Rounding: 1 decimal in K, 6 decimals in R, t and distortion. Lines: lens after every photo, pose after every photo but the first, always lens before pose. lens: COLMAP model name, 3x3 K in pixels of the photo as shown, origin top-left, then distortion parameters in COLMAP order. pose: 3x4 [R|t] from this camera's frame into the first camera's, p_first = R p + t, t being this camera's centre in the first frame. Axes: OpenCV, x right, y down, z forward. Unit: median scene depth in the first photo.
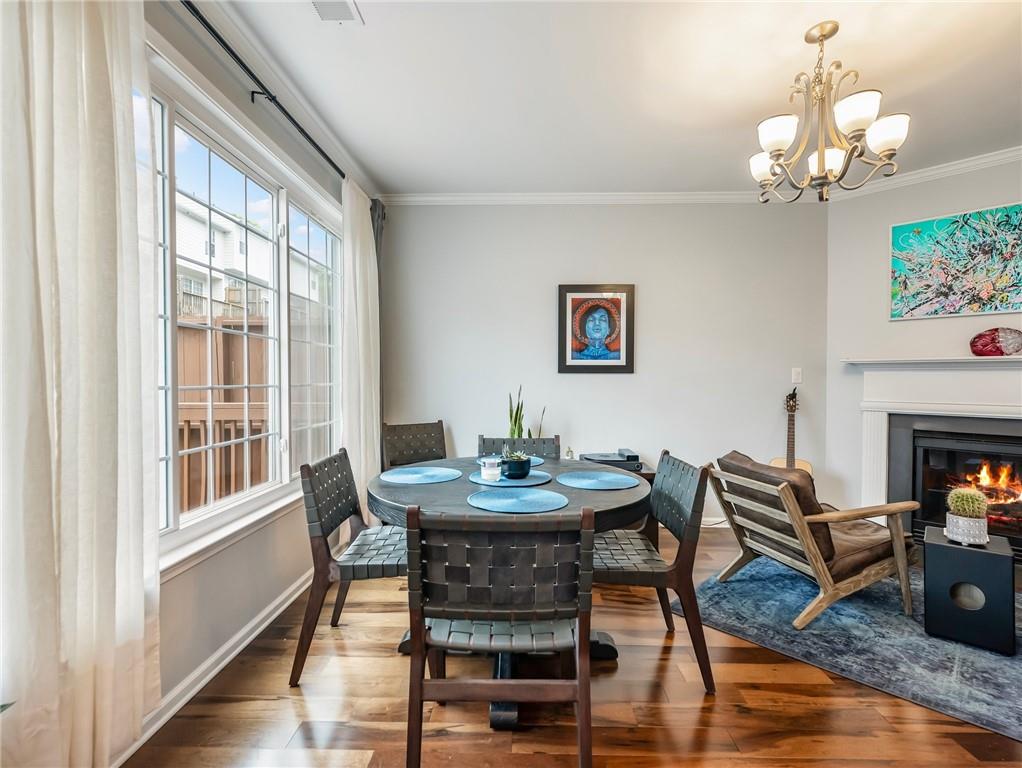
lens RADIAL K [[478.0, 0, 511.0], [0, 478.0, 384.0], [0, 0, 1]] dist [-0.000729, 0.000476]
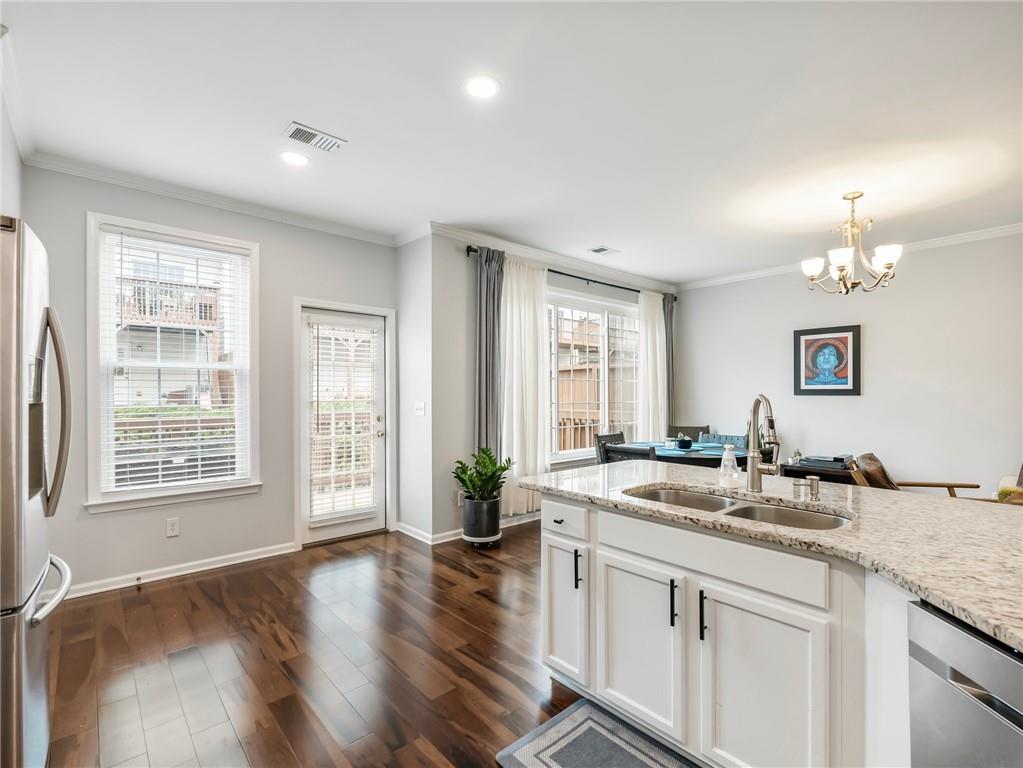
lens RADIAL K [[478.0, 0, 514.7], [0, 478.0, 392.6], [0, 0, 1]] dist [0.001305, 0.000147]
pose [[0.684808, -0.001694, -0.728721, 0.660448], [-0.006159, 0.999948, -0.008112, -0.016917], [0.728697, 0.010043, 0.684762, -0.622520]]
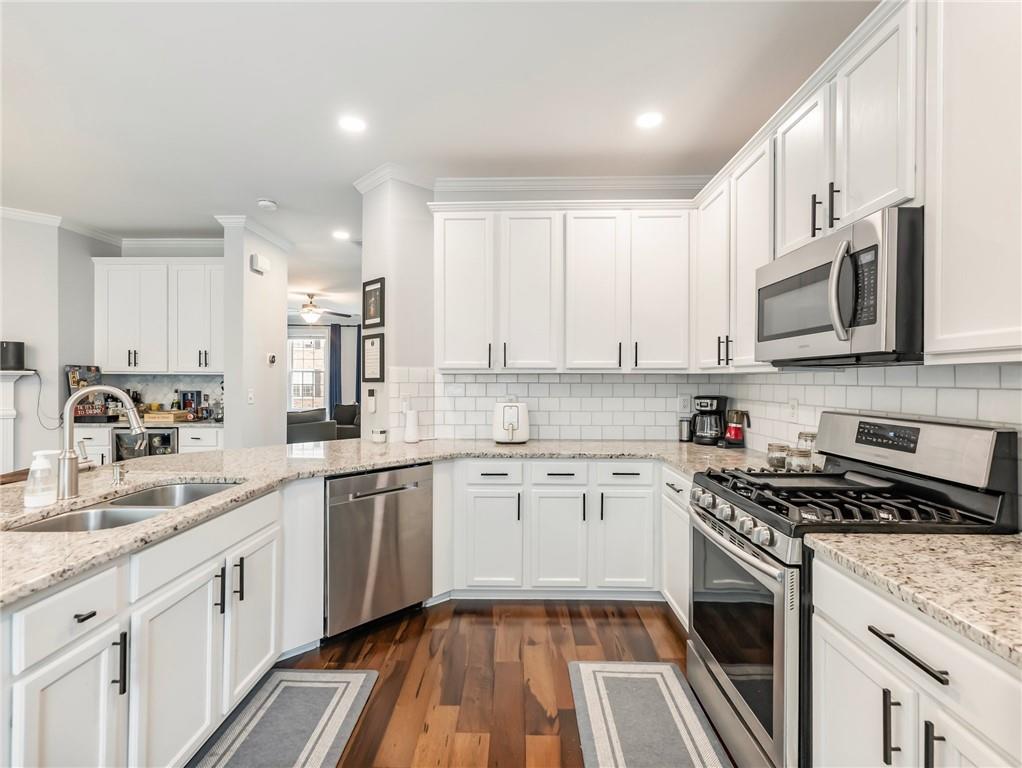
lens RADIAL K [[476.8, 0, 509.3], [0, 476.8, 382.9], [0, 0, 1]] dist [0.000499, -0.000345]
pose [[-0.000734, -0.009291, 0.999957, -0.071722], [0.005442, 0.999942, 0.009295, -0.026222], [-0.999985, 0.005448, -0.000683, -0.469902]]
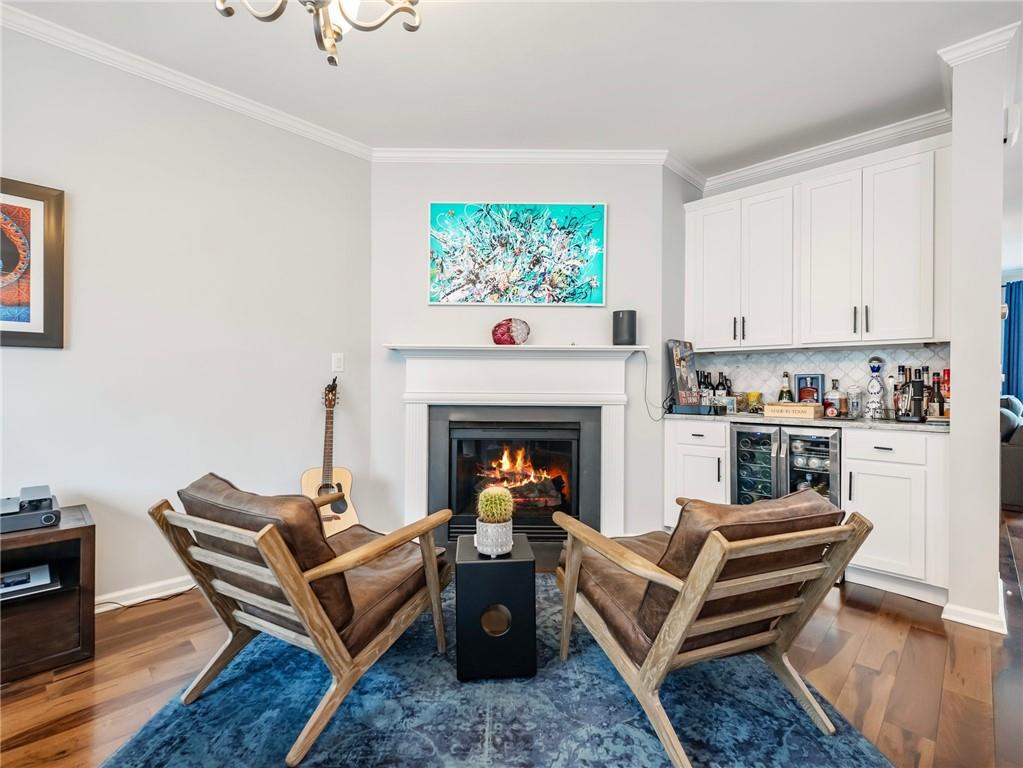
lens RADIAL K [[474.5, 0, 509.9], [0, 474.5, 389.0], [0, 0, 1]] dist [0.000964, 0.000058]
pose [[0.685343, -0.006835, 0.728188, 0.251357], [0.004554, 0.999977, 0.005101, 0.029240], [-0.728206, -0.000180, 0.685358, 0.280307]]
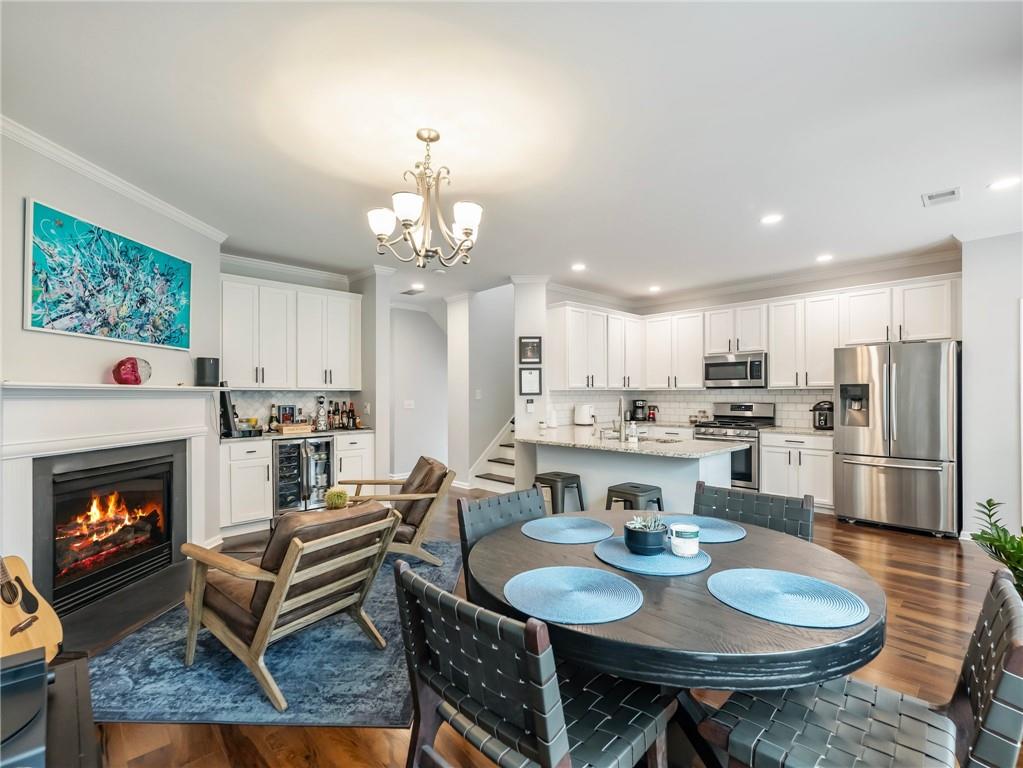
lens RADIAL K [[474.5, 0, 509.9], [0, 474.5, 389.0], [0, 0, 1]] dist [0.000964, 0.000058]
pose [[-0.705130, 0.005791, 0.709055, -0.243112], [0.007083, 0.999974, -0.001124, -0.040740], [-0.709043, 0.004230, -0.705152, 1.082566]]
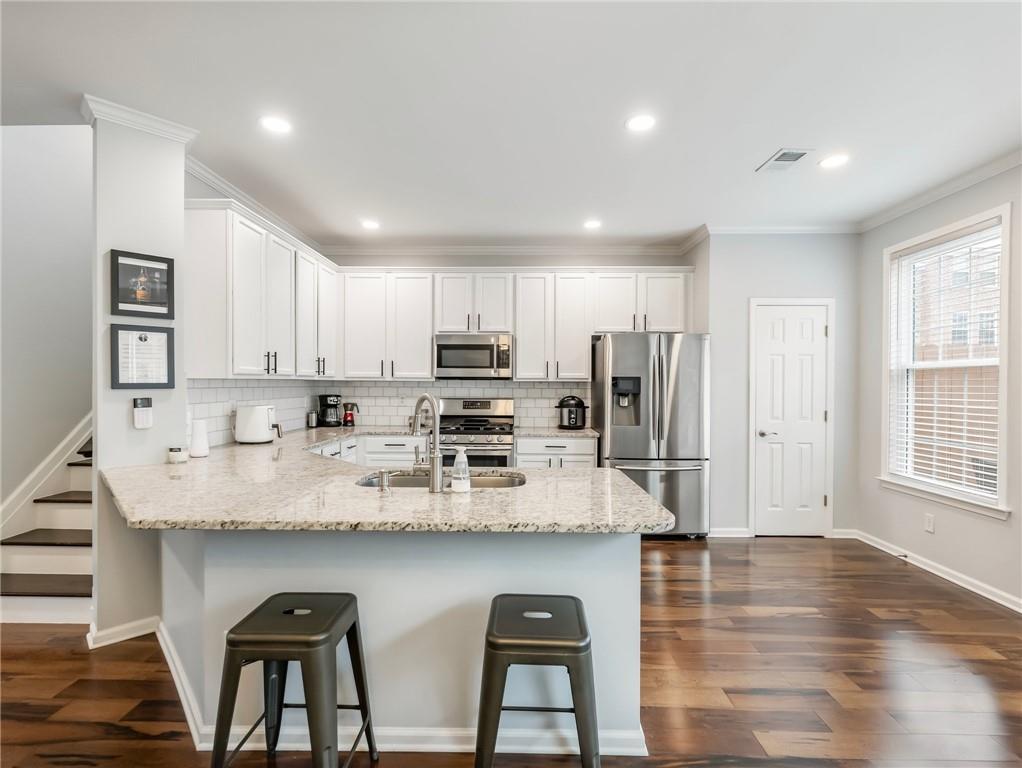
lens RADIAL K [[477.5, 0, 505.6], [0, 477.5, 390.3], [0, 0, 1]] dist [-0.001937, -0.000318]
pose [[-0.999958, -0.008929, -0.002192, 0.351835], [-0.008974, 0.999726, 0.021602, -0.038915], [0.001998, 0.021621, -0.999764, 0.574368]]
